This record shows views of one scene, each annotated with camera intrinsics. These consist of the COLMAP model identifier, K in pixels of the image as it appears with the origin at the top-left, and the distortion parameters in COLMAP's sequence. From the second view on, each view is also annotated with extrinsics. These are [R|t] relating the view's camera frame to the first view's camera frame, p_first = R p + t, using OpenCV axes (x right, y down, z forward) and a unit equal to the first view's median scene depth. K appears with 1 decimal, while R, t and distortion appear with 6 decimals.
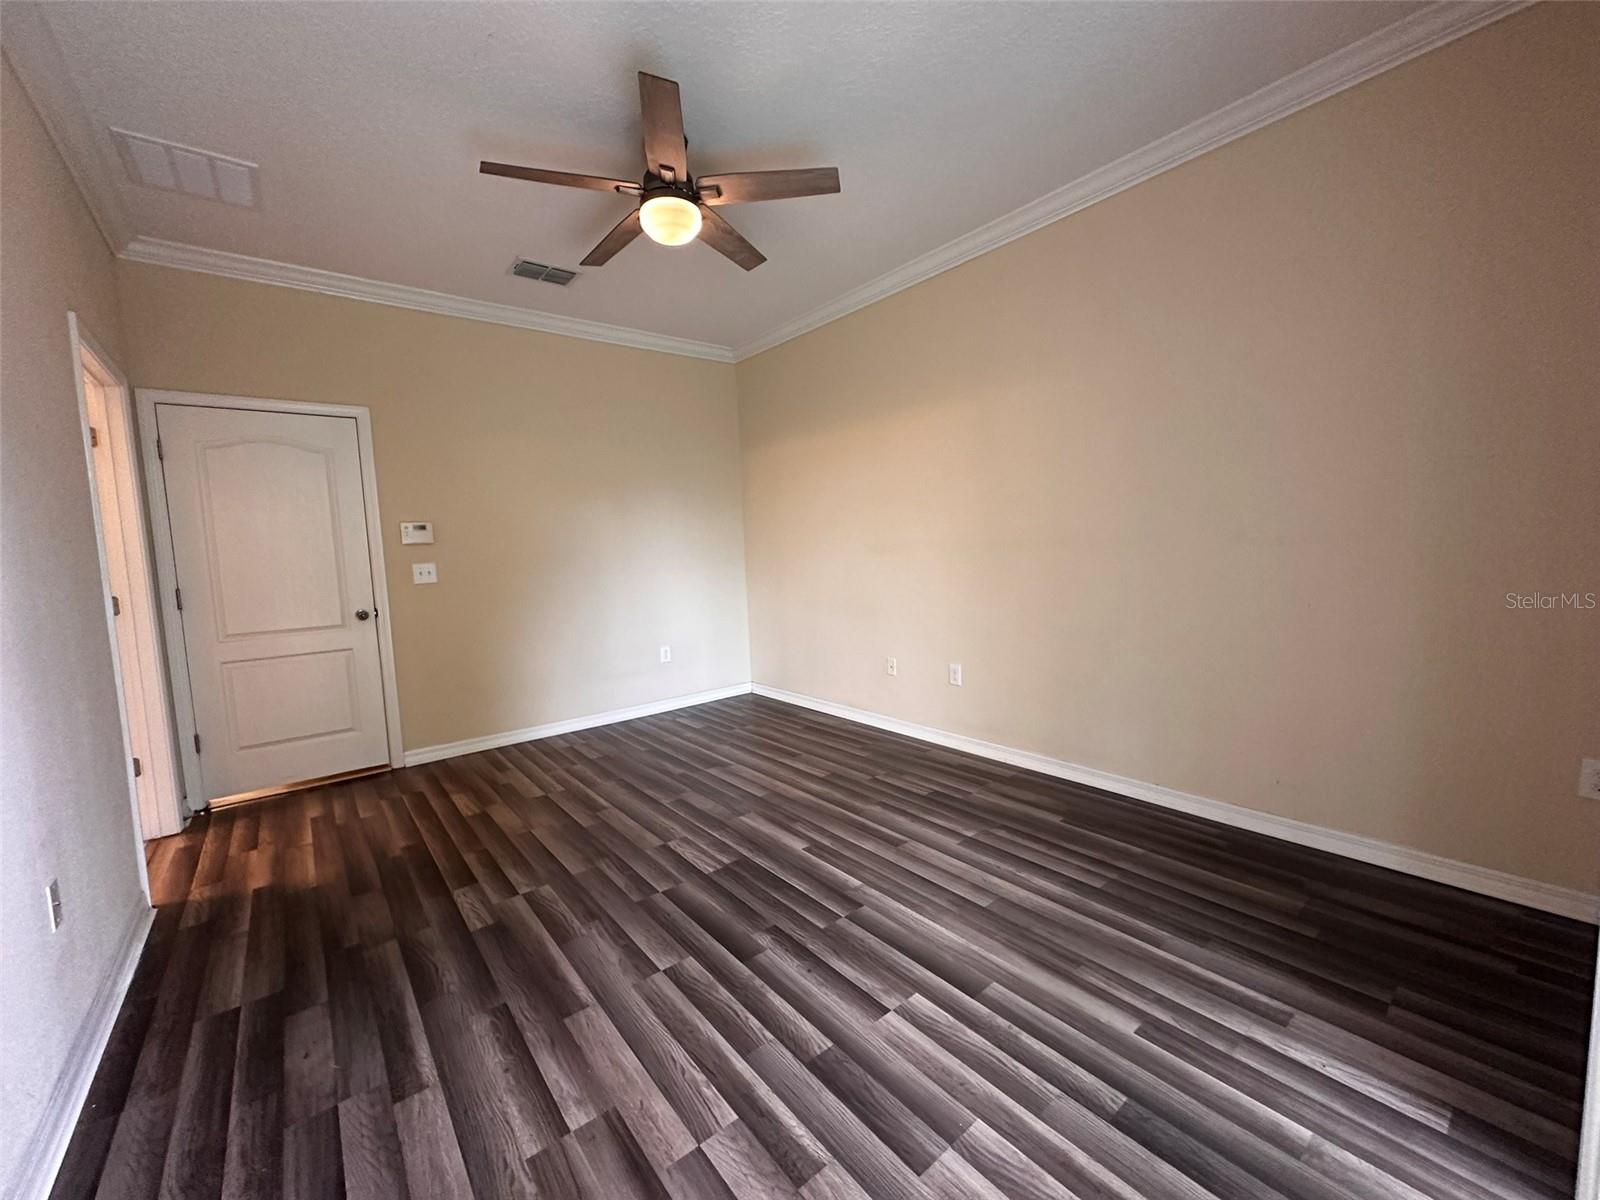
lens RADIAL K [[635.2, 0, 796.6], [0, 635.2, 600.2], [0, 0, 1]] dist [-0.002046, 0.000628]
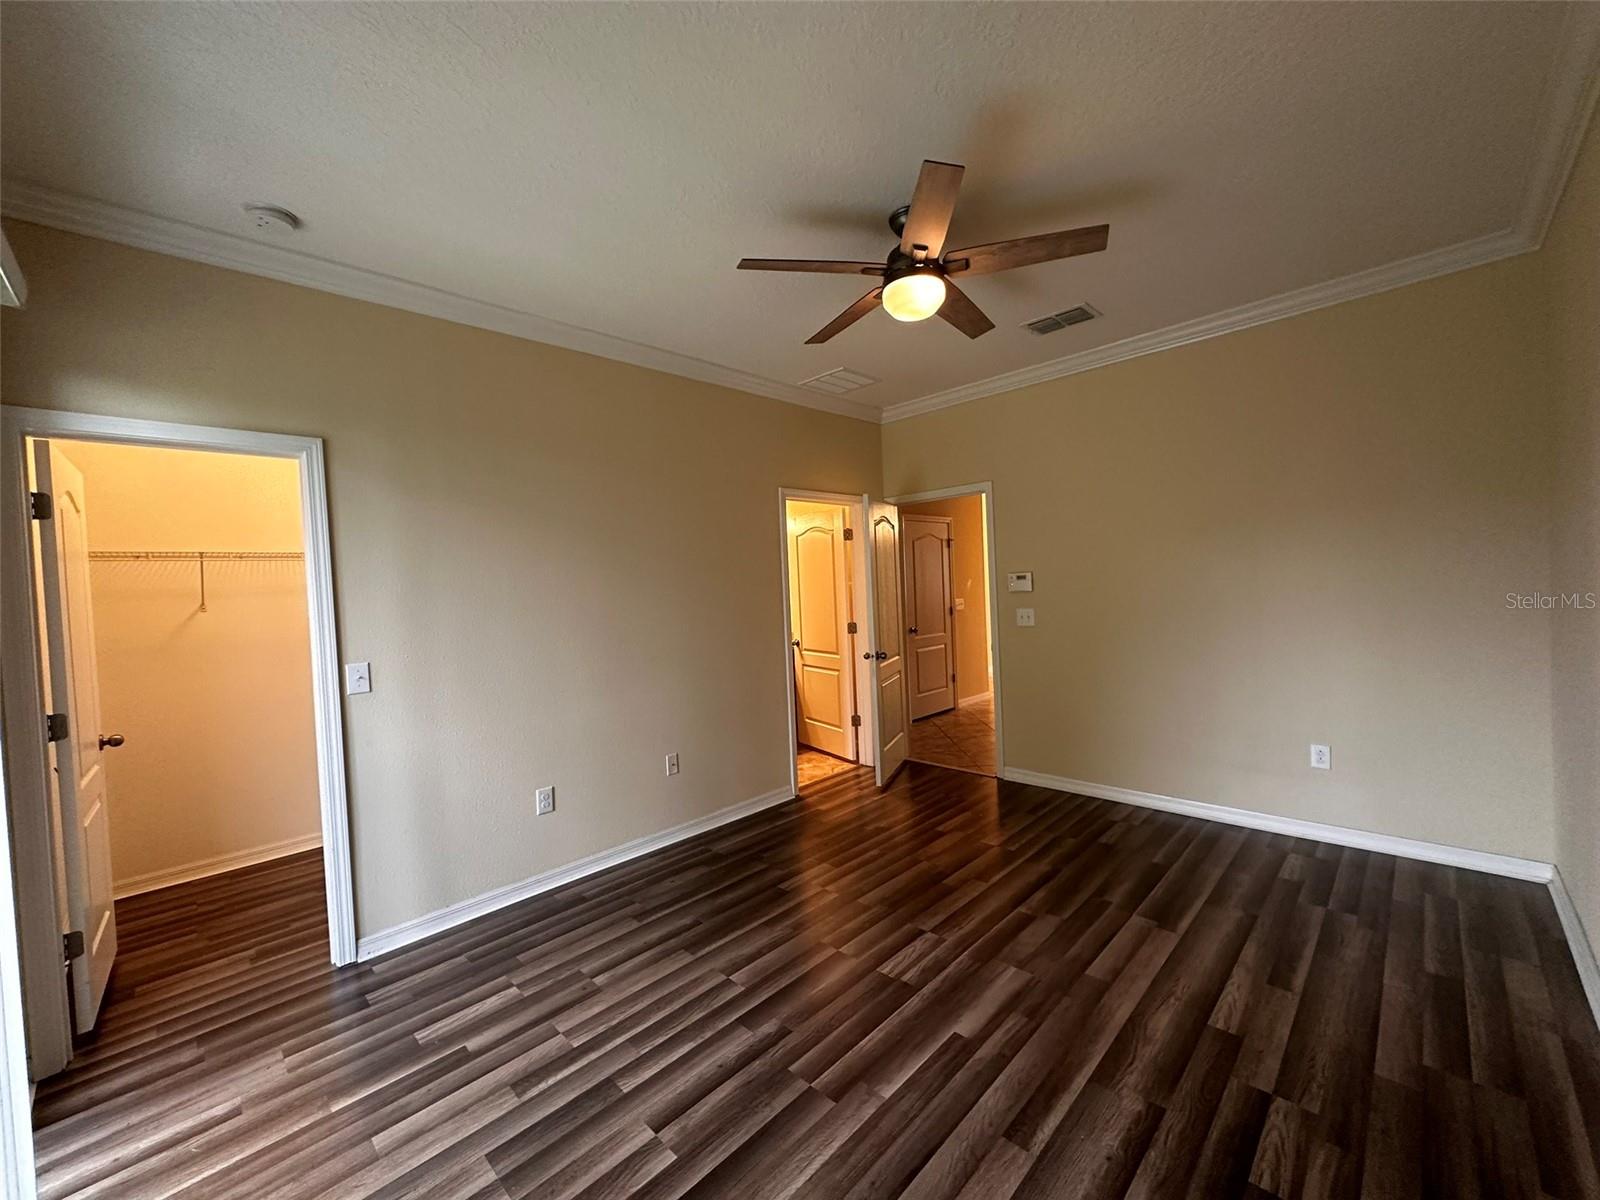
lens RADIAL K [[635.4, 0, 800.7], [0, 635.4, 601.2], [0, 0, 1]] dist [0.002414, 0.000528]
pose [[0.116077, 0.061304, -0.991347, 0.755989], [-0.043504, 0.997449, 0.056587, -0.181160], [0.992287, 0.036559, 0.118448, 0.718820]]
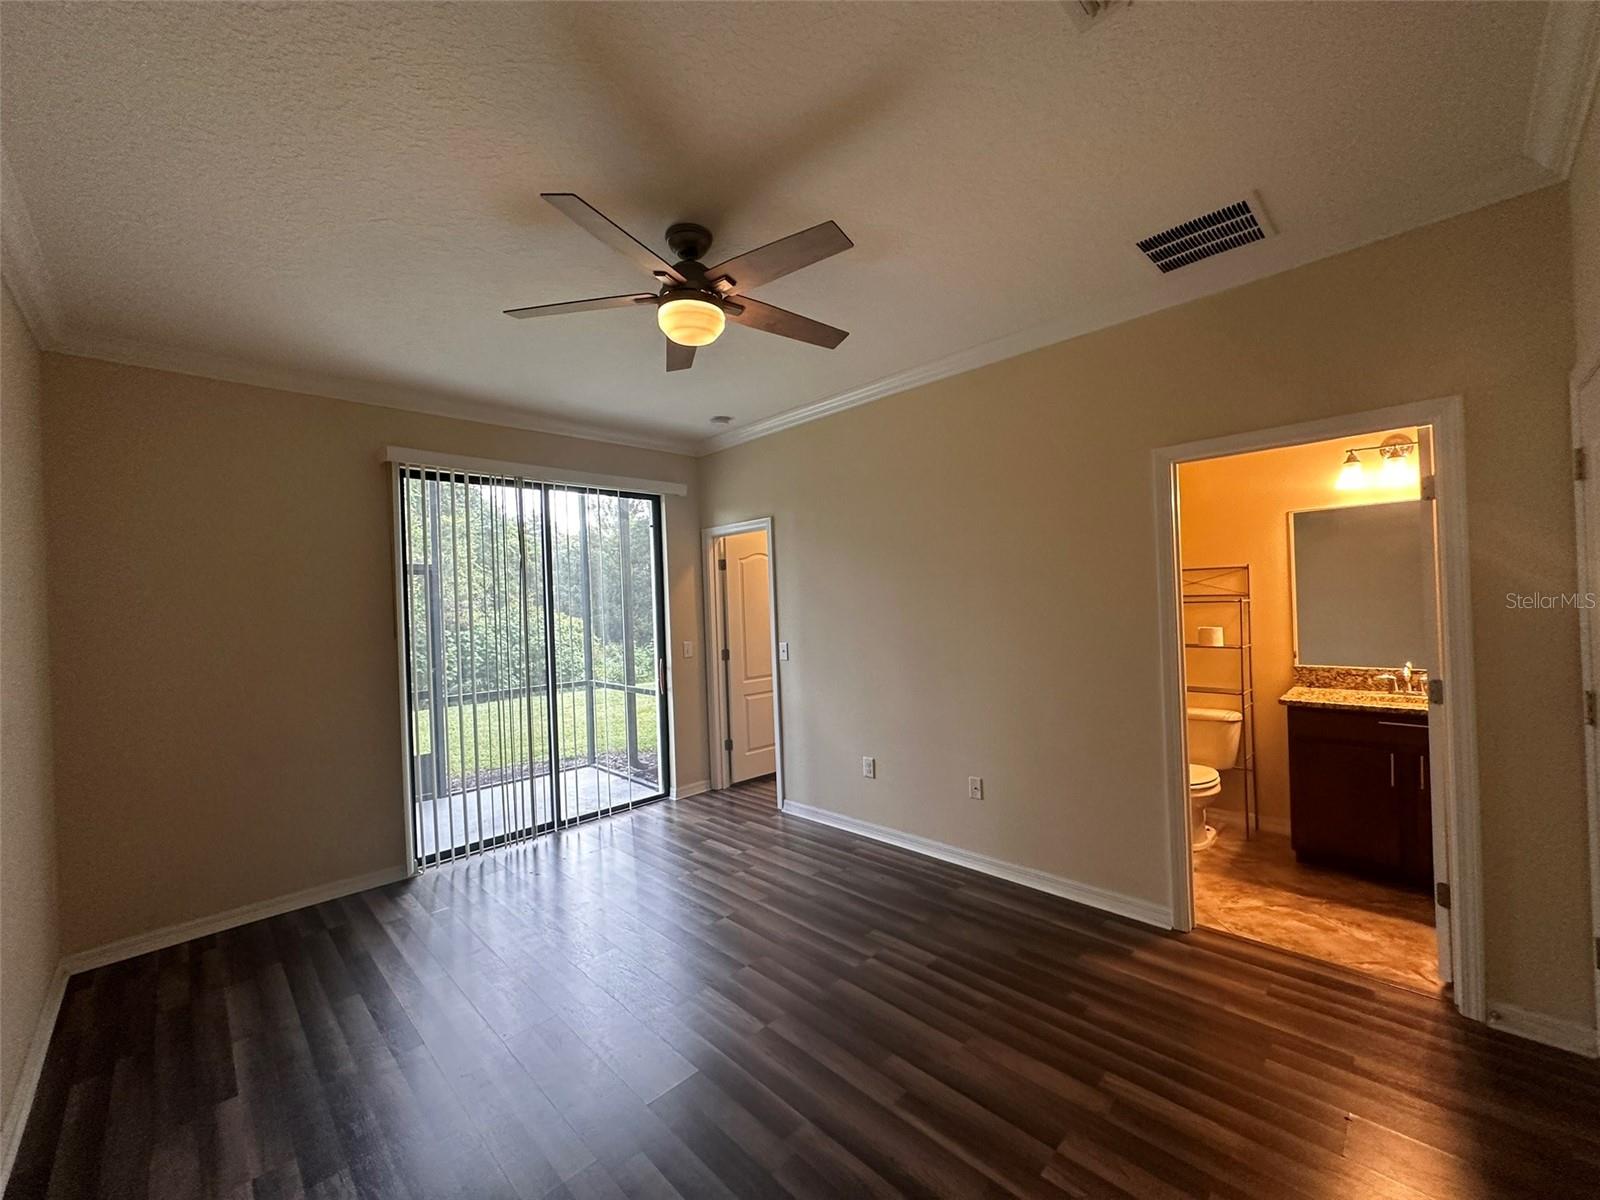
lens RADIAL K [[635.2, 0, 796.6], [0, 635.2, 600.2], [0, 0, 1]] dist [-0.002046, 0.000628]
pose [[-0.991915, 0.079571, -0.098857, -0.222142], [0.071287, 0.993855, 0.084680, -0.261151], [0.104988, 0.076948, -0.991492, 1.915267]]
